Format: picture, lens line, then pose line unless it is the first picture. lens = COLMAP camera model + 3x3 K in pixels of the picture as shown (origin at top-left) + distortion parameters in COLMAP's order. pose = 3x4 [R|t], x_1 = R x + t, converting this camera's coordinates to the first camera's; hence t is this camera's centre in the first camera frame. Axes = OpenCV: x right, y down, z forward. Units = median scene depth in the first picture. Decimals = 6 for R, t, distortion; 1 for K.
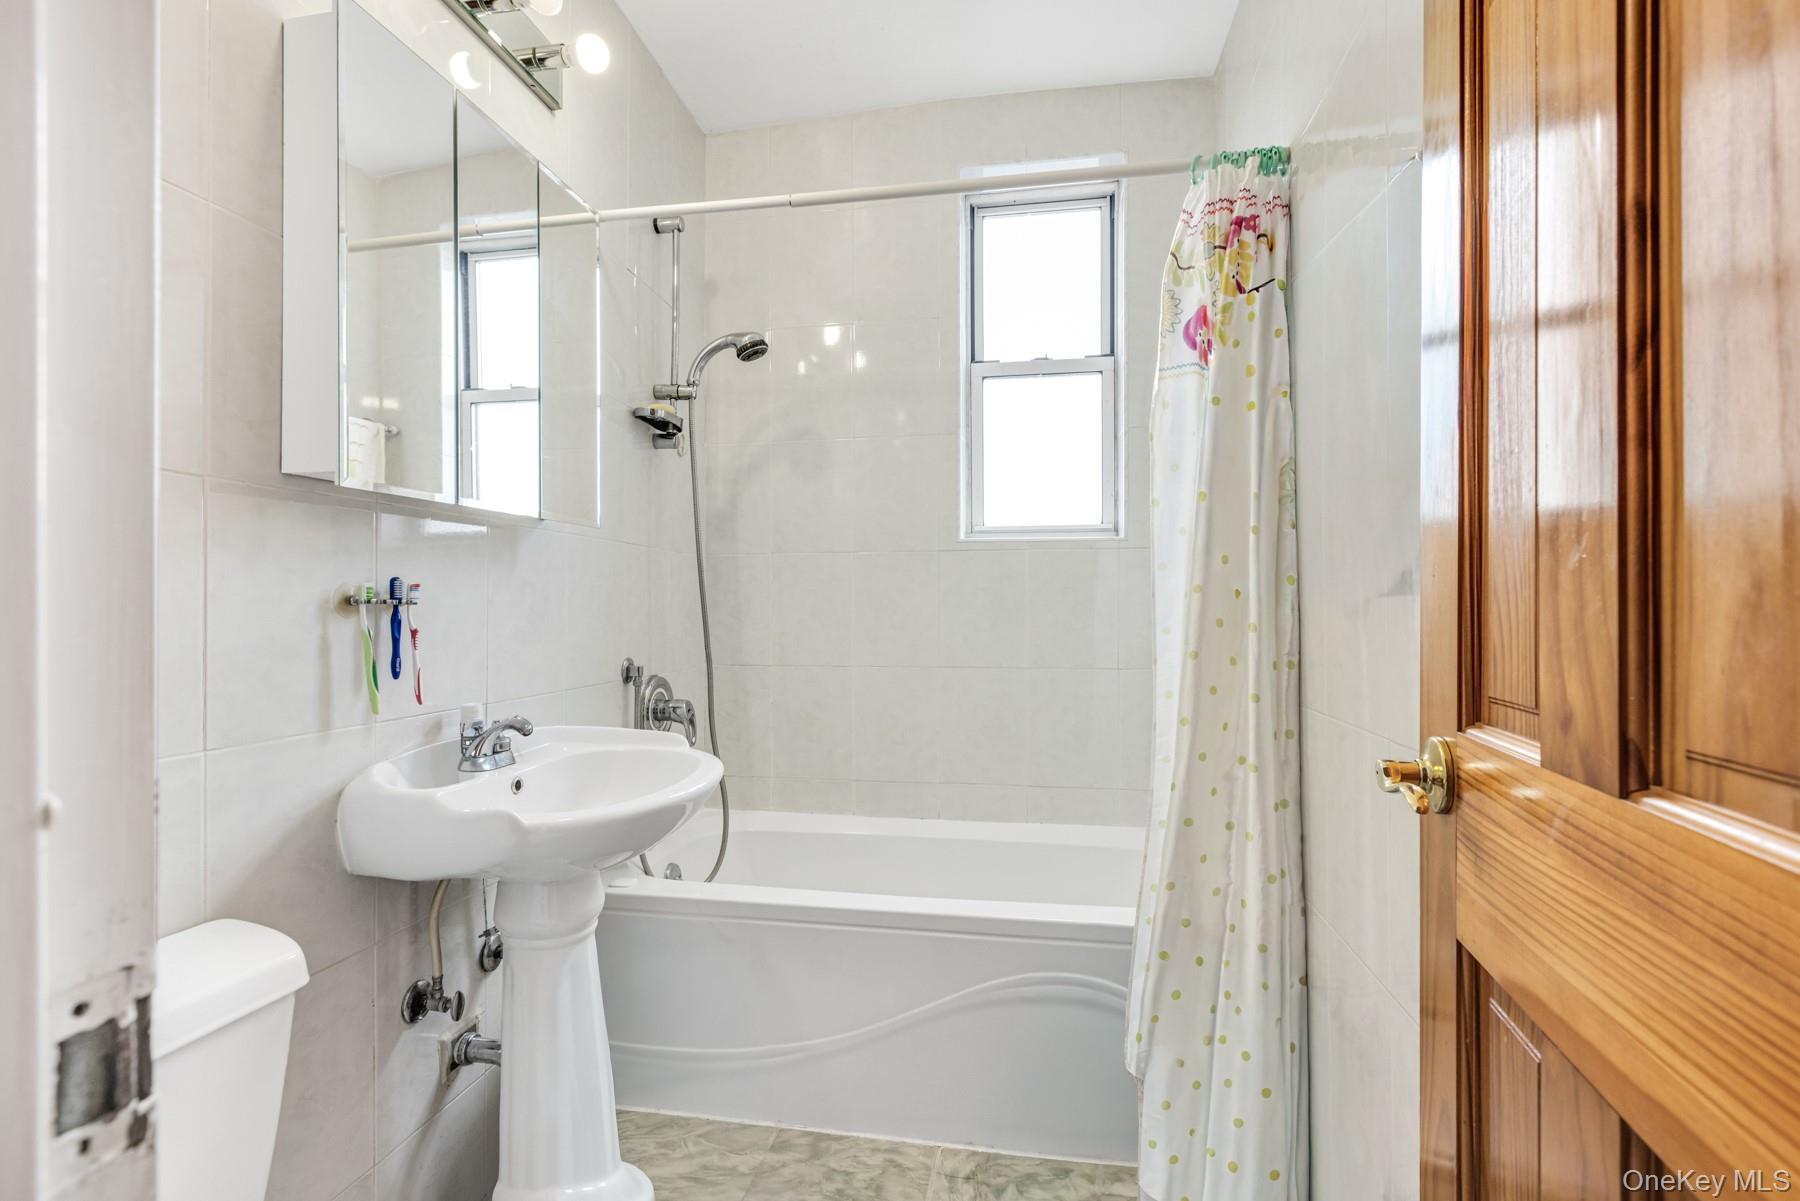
lens RADIAL K [[1001.6, 0, 900.0], [0, 1001.6, 600.5], [0, 0, 1]] dist [0.001528, 0.001353]
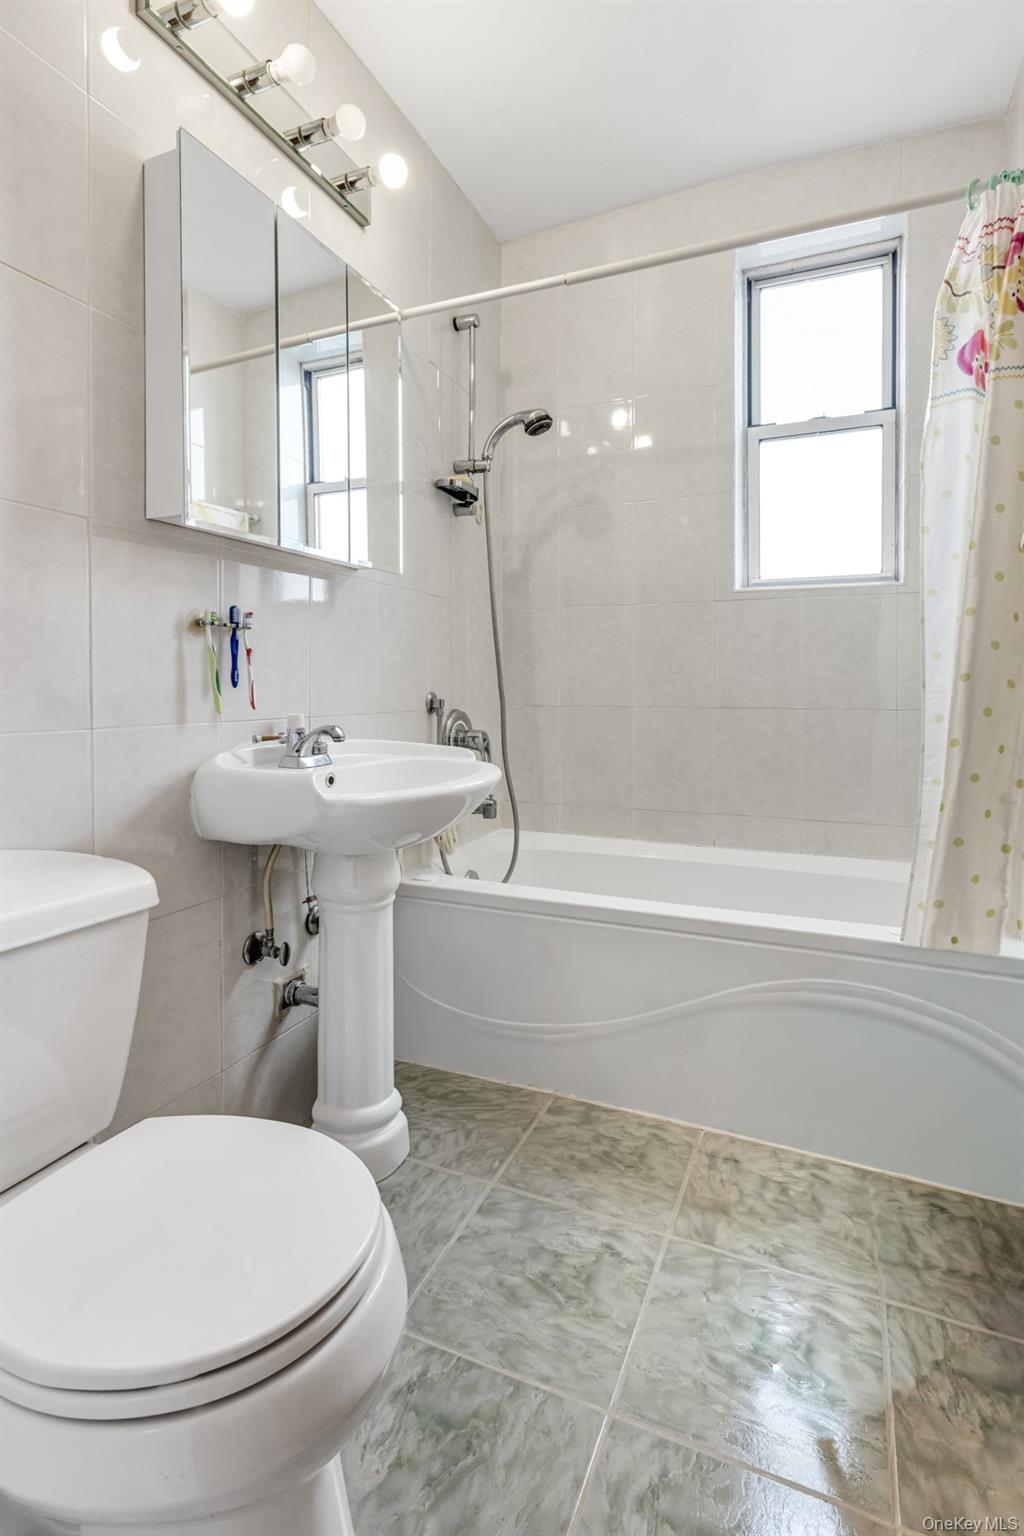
lens RADIAL K [[873.0, 0, 512.0], [0, 873.0, 768.0], [0, 0, 1]] dist [0.003015, -0.004363]
pose [[0.963719, -0.004760, -0.266877, 0.089584], [0.010165, 0.999770, 0.018877, 0.124859], [0.266725, -0.020905, 0.963546, 0.037057]]
